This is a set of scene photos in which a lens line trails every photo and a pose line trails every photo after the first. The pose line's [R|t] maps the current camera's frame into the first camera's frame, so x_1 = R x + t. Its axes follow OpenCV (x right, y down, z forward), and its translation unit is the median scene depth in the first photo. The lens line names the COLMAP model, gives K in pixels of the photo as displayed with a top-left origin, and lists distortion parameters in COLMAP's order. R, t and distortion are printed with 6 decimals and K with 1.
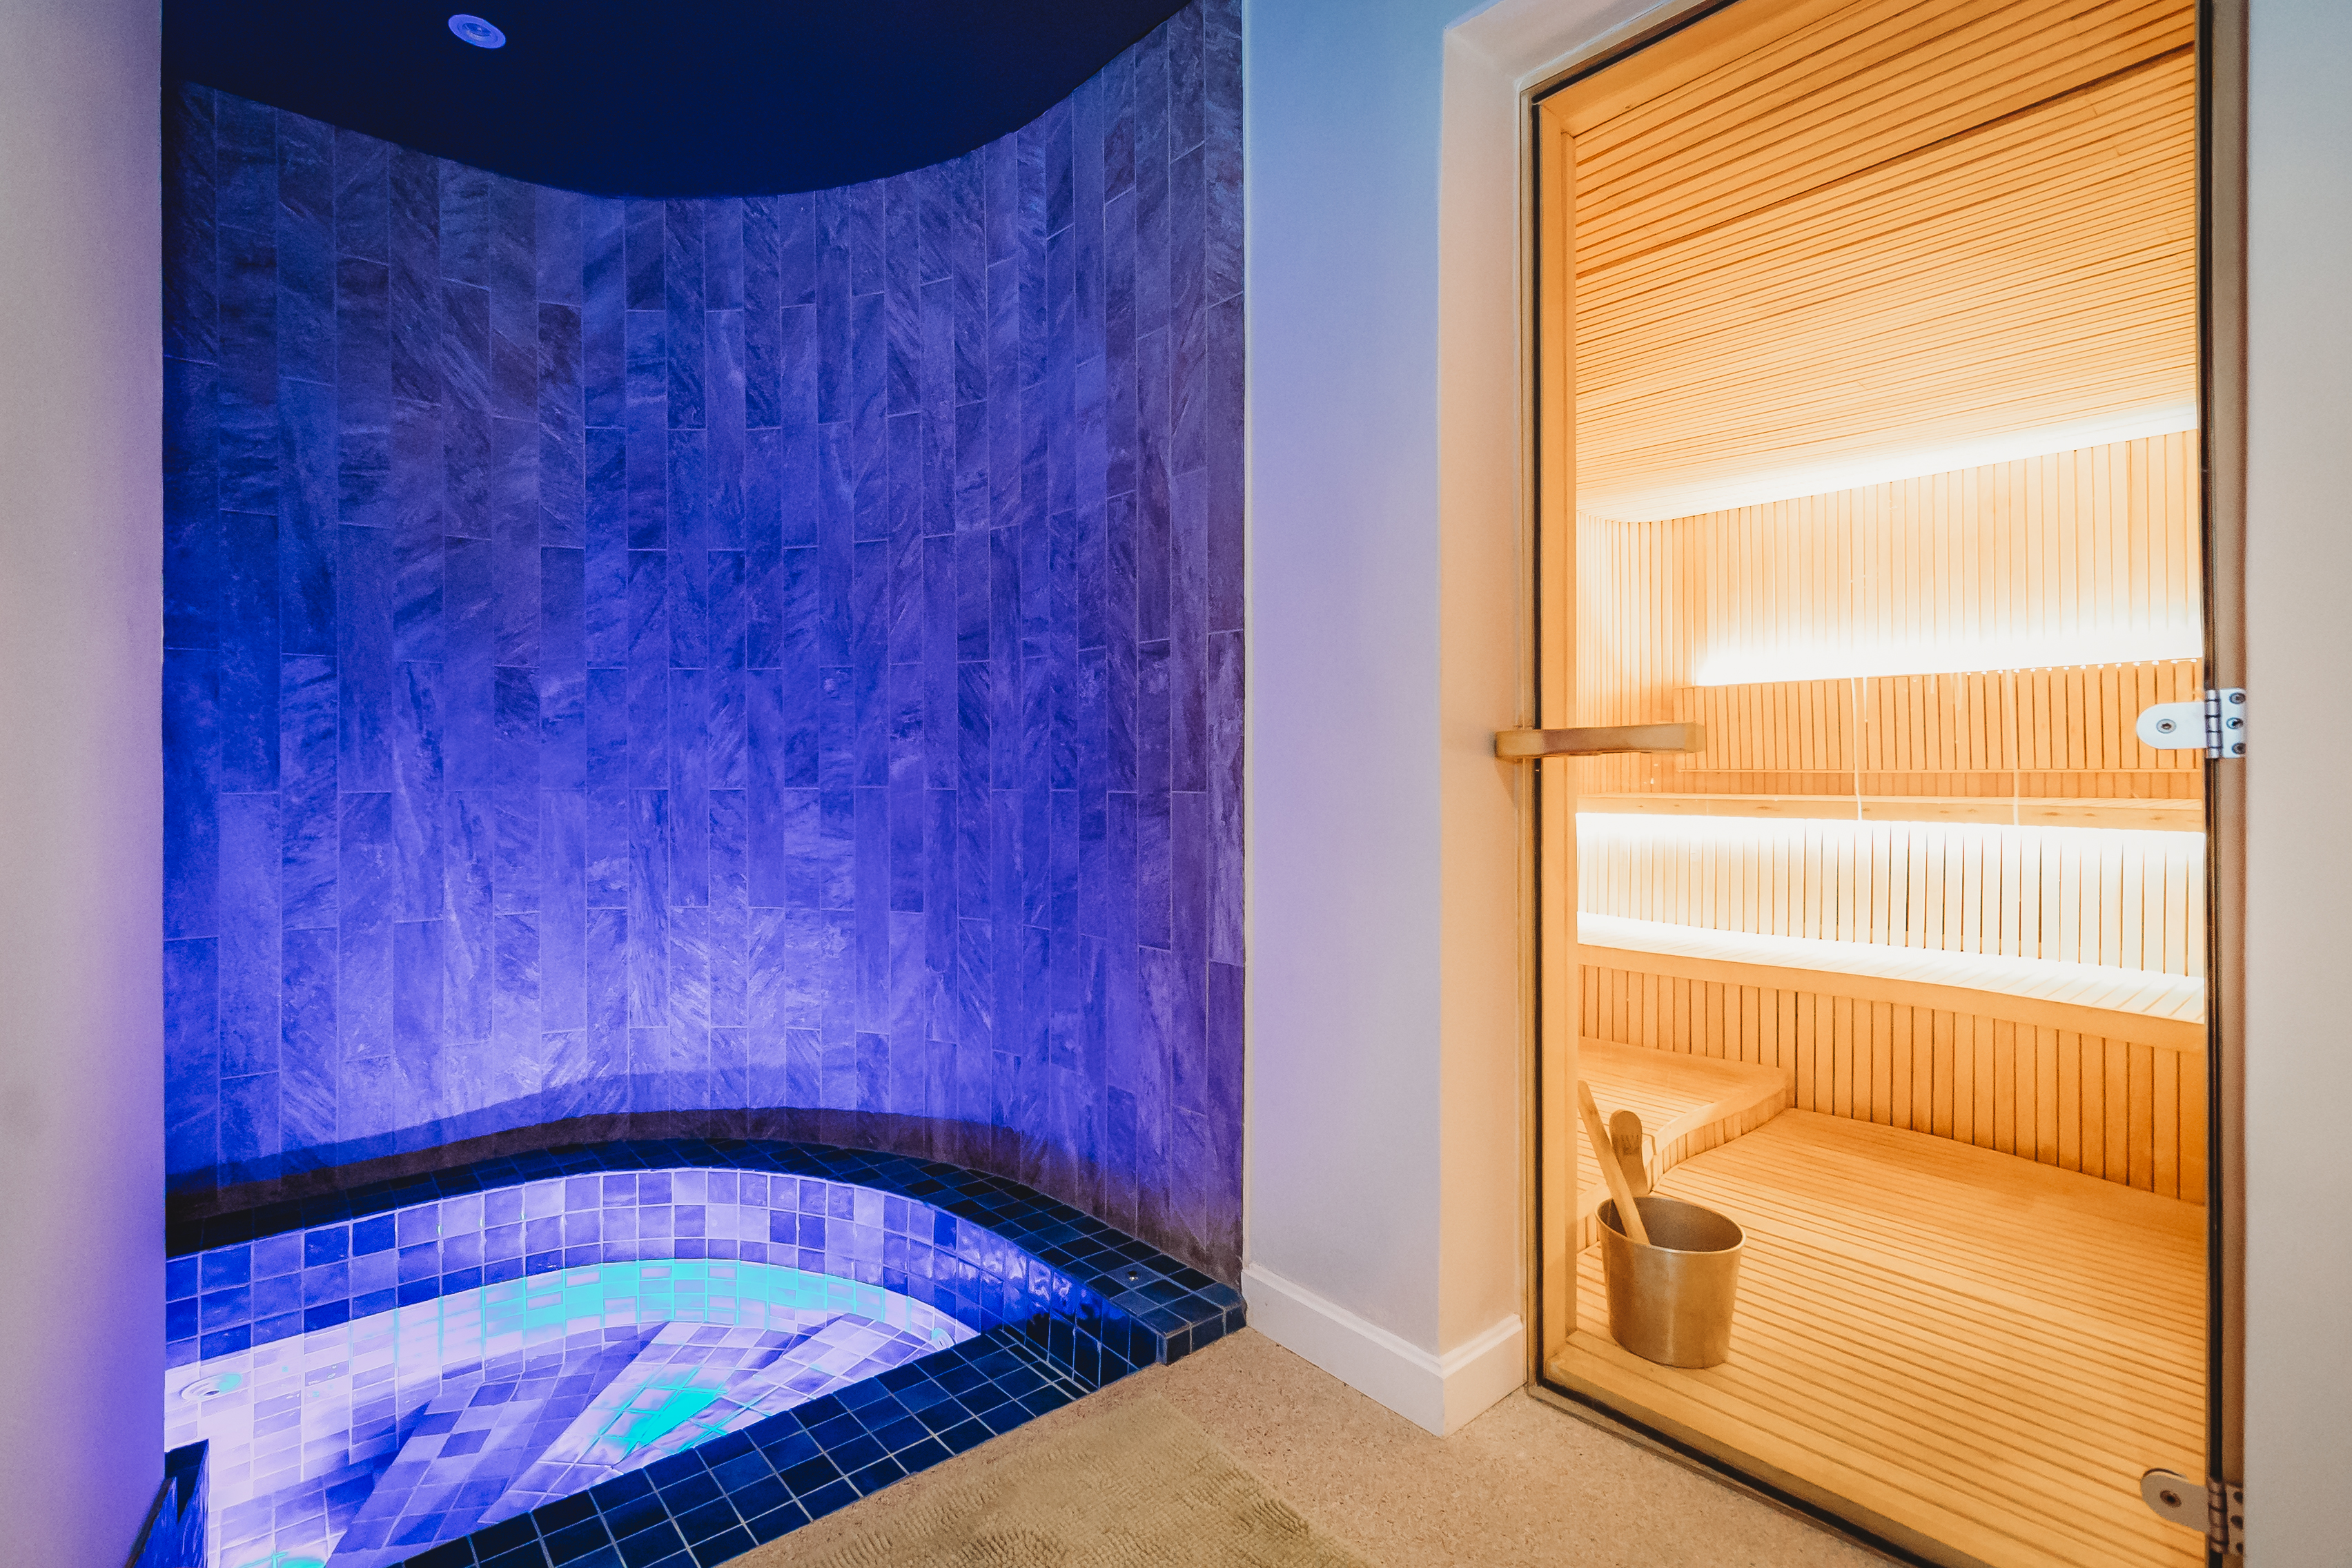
lens RADIAL K [[1089.1, 0, 1161.0], [0, 1089.1, 766.4], [0, 0, 1]] dist [0.001781, 0.000298]
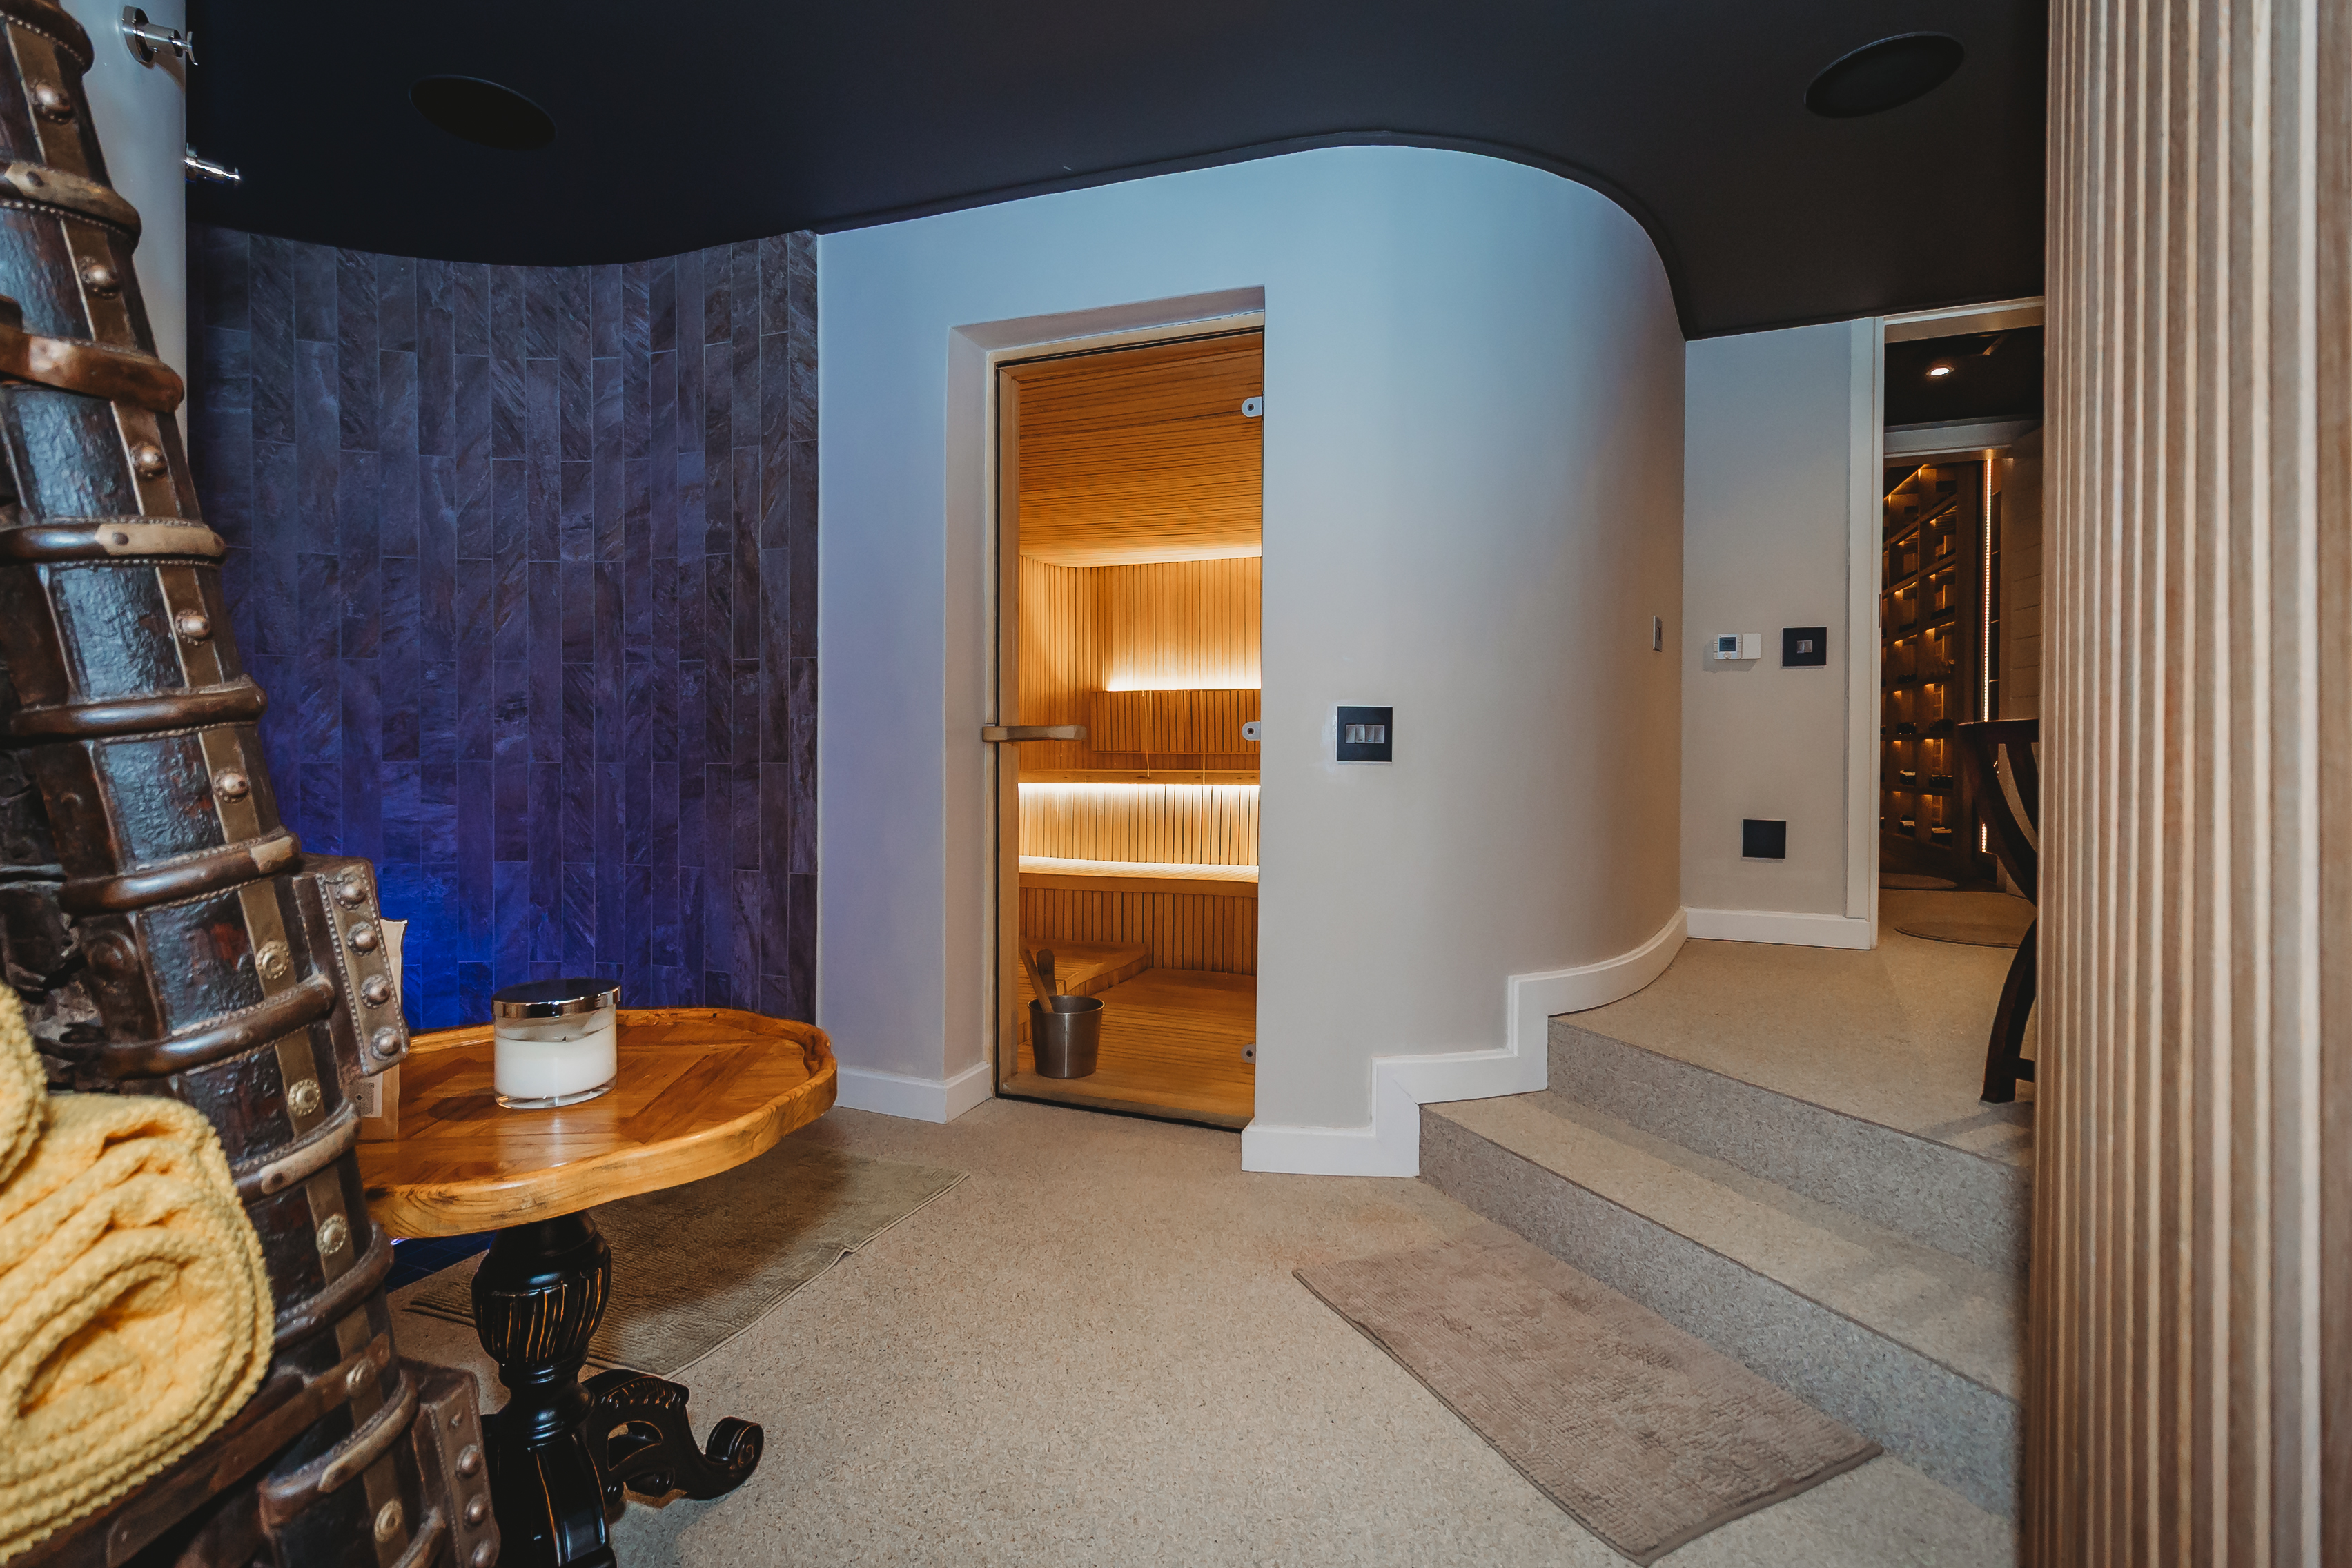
lens RADIAL K [[1106.7, 0, 1156.0], [0, 1106.7, 762.8], [0, 0, 1]] dist [0.000491, -0.000556]
pose [[0.887161, 0.000640, 0.461460, -0.171727], [-0.006402, 0.999920, 0.010923, 0.003091], [-0.461416, -0.012645, 0.887094, -0.480068]]
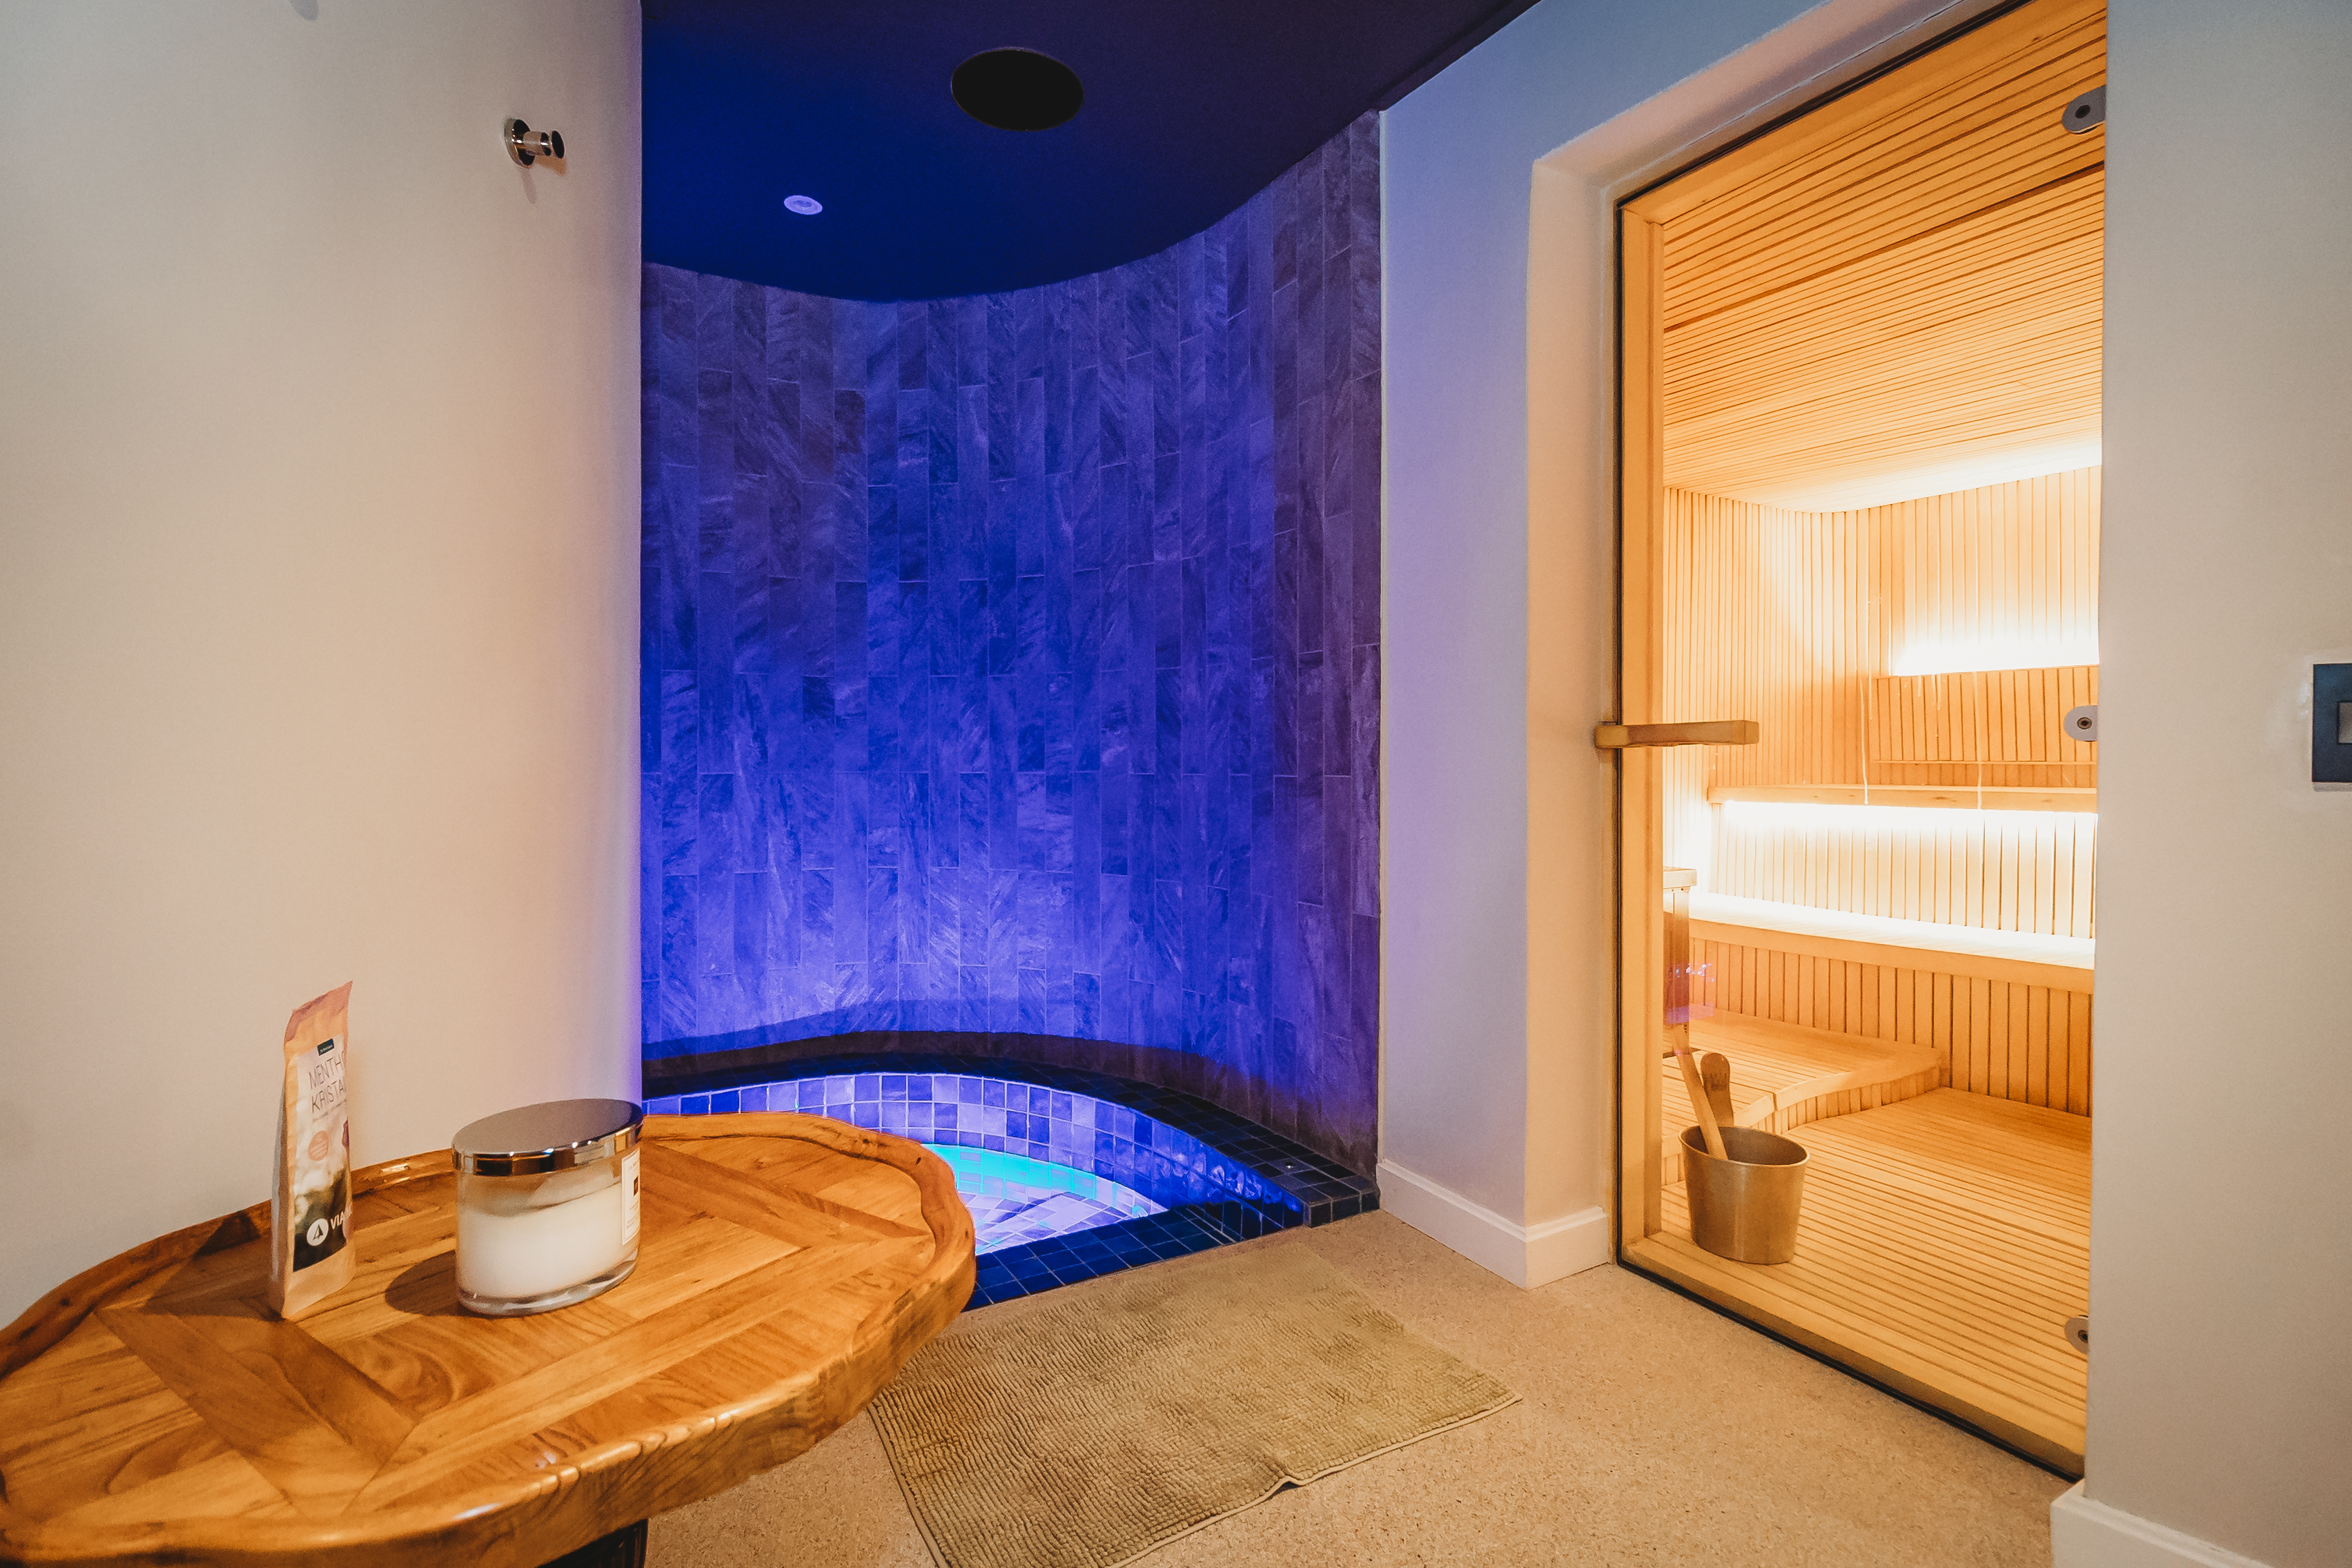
lens RADIAL K [[1106.7, 0, 1154.5], [0, 1106.7, 759.4], [0, 0, 1]] dist [0.000491, -0.000556]
pose [[0.980386, 0.003162, -0.197059, 0.056359], [-0.002791, 0.999994, 0.002162, 0.002331], [0.197065, -0.001570, 0.980389, -0.211969]]
